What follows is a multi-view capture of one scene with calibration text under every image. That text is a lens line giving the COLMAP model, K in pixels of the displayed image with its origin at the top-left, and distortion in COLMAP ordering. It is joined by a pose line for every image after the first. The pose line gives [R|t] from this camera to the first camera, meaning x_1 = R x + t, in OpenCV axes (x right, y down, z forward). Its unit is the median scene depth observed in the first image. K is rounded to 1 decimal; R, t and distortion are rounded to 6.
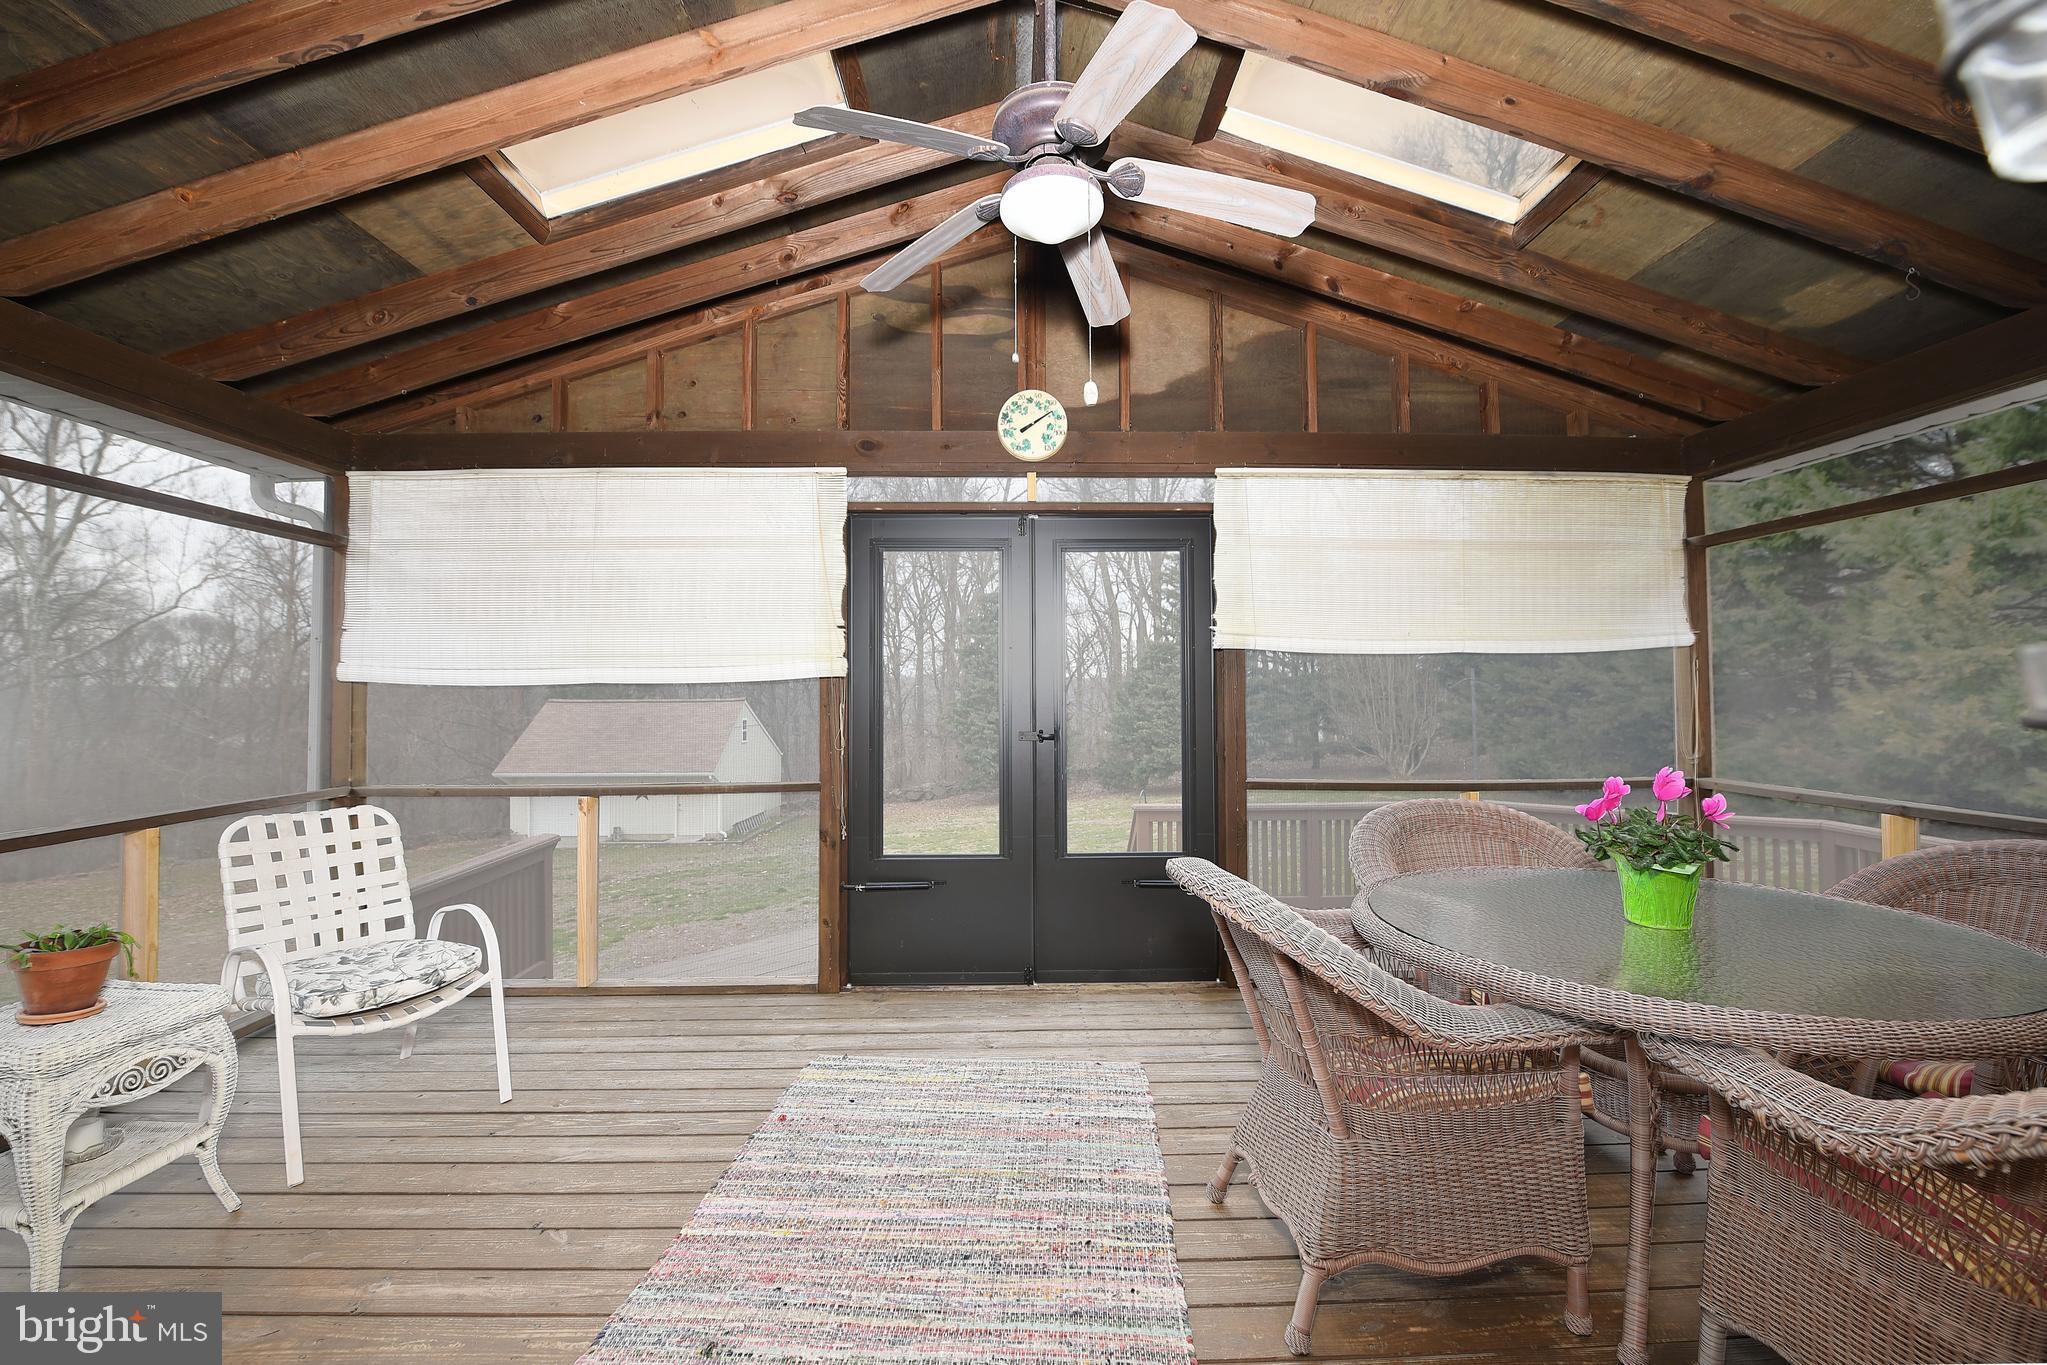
lens RADIAL K [[831.8, 0, 1026.1], [0, 831.8, 676.1], [0, 0, 1]] dist [-0.015572, 0.000141]
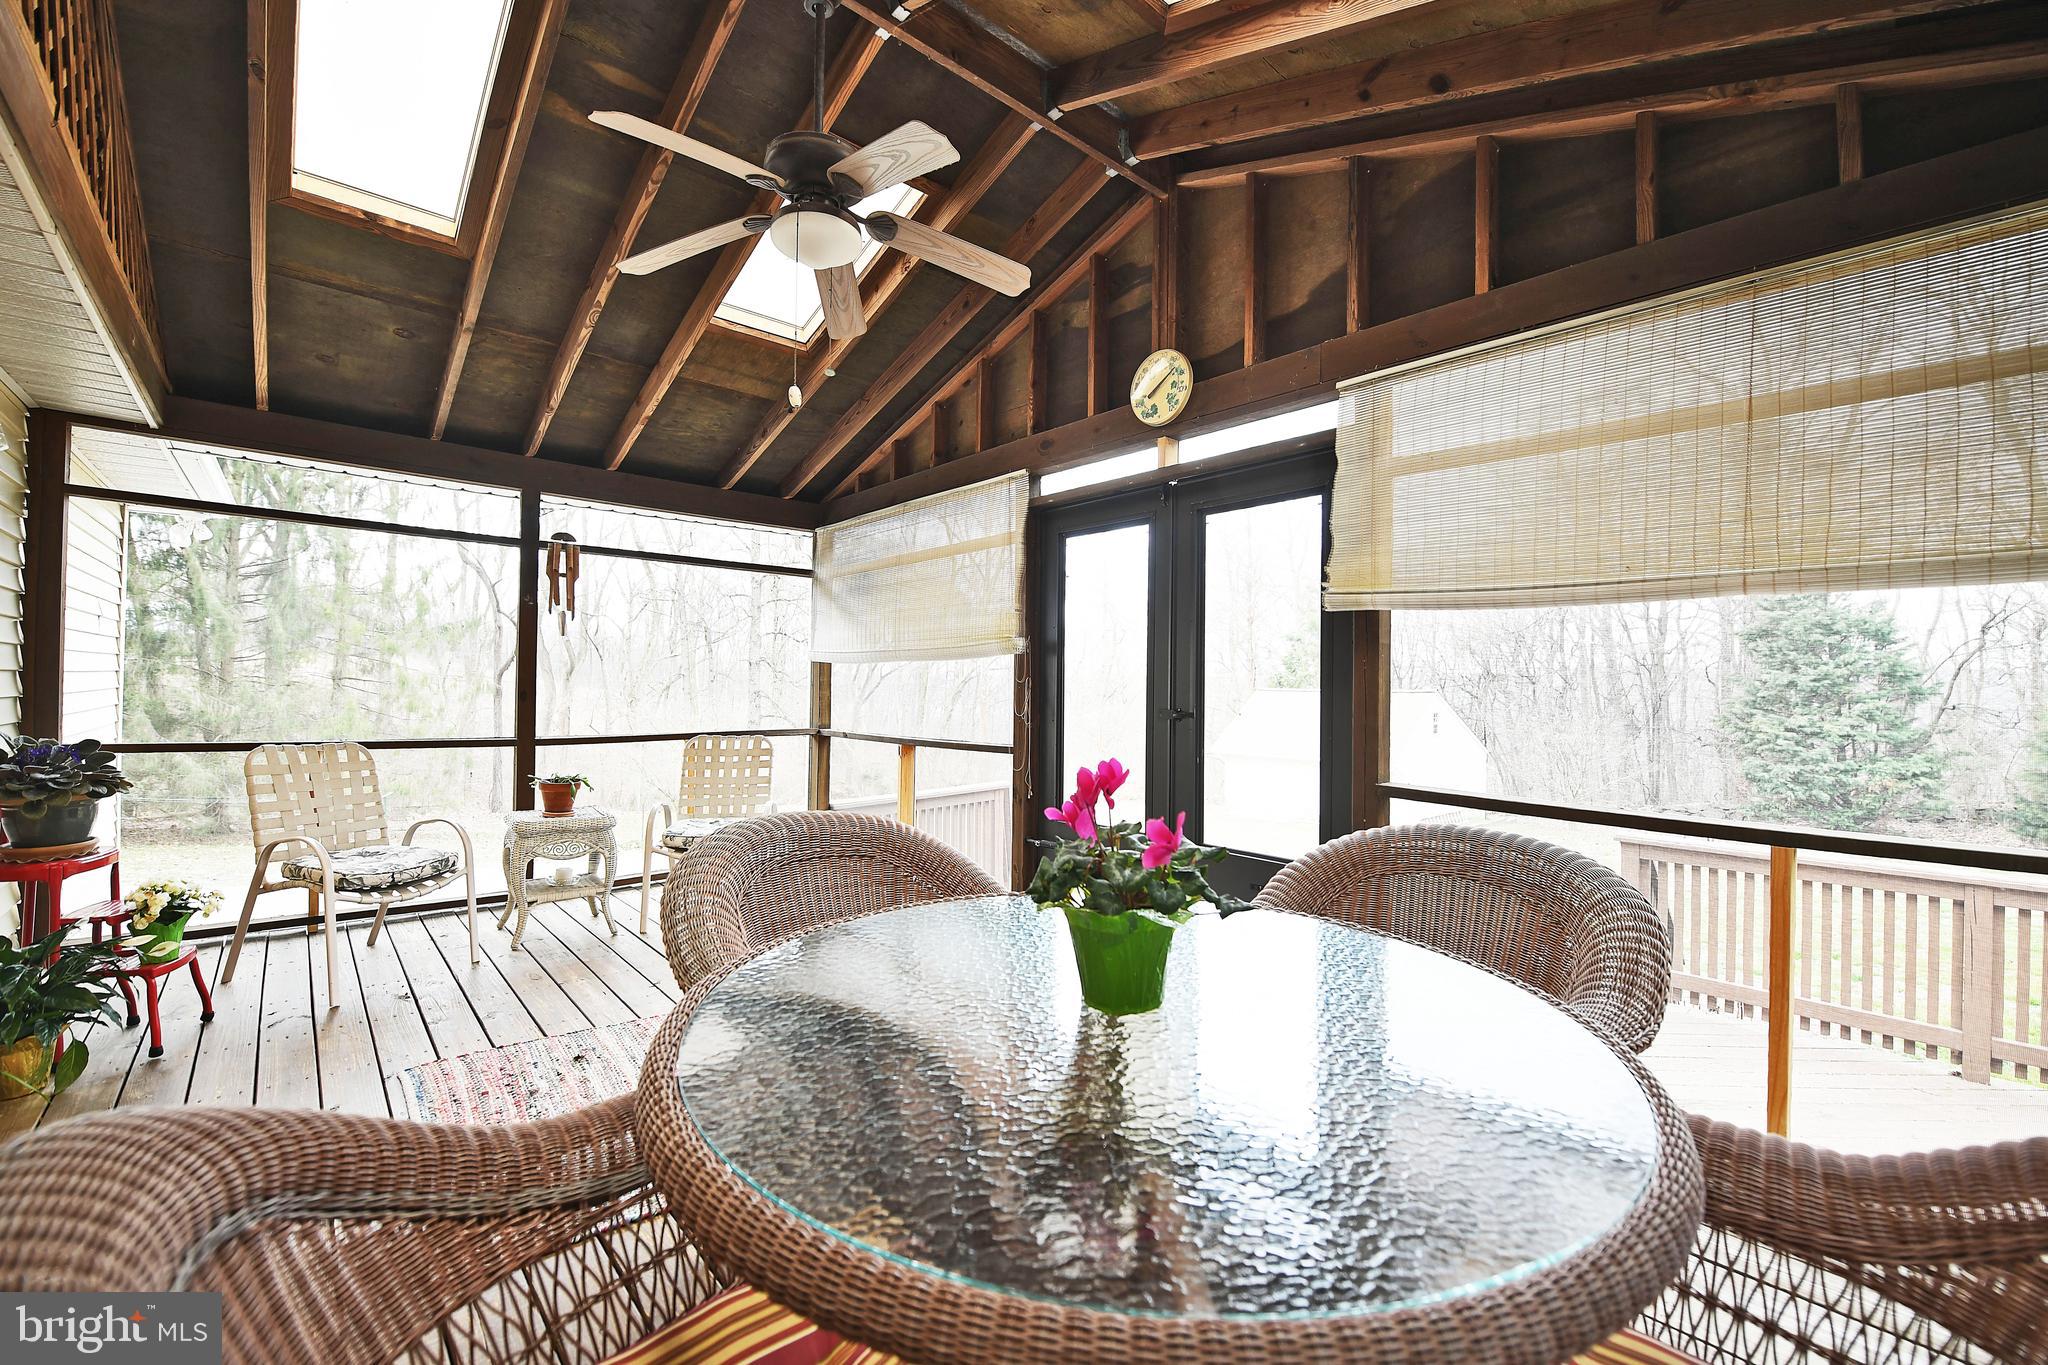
lens RADIAL K [[832.2, 0, 1026.6], [0, 832.2, 676.1], [0, 0, 1]] dist [-0.015572, 0.000141]
pose [[0.650847, 0.006765, -0.759179, 0.631870], [0.004265, 0.999912, 0.012566, 0.015429], [0.759197, -0.011417, 0.650761, 0.262039]]
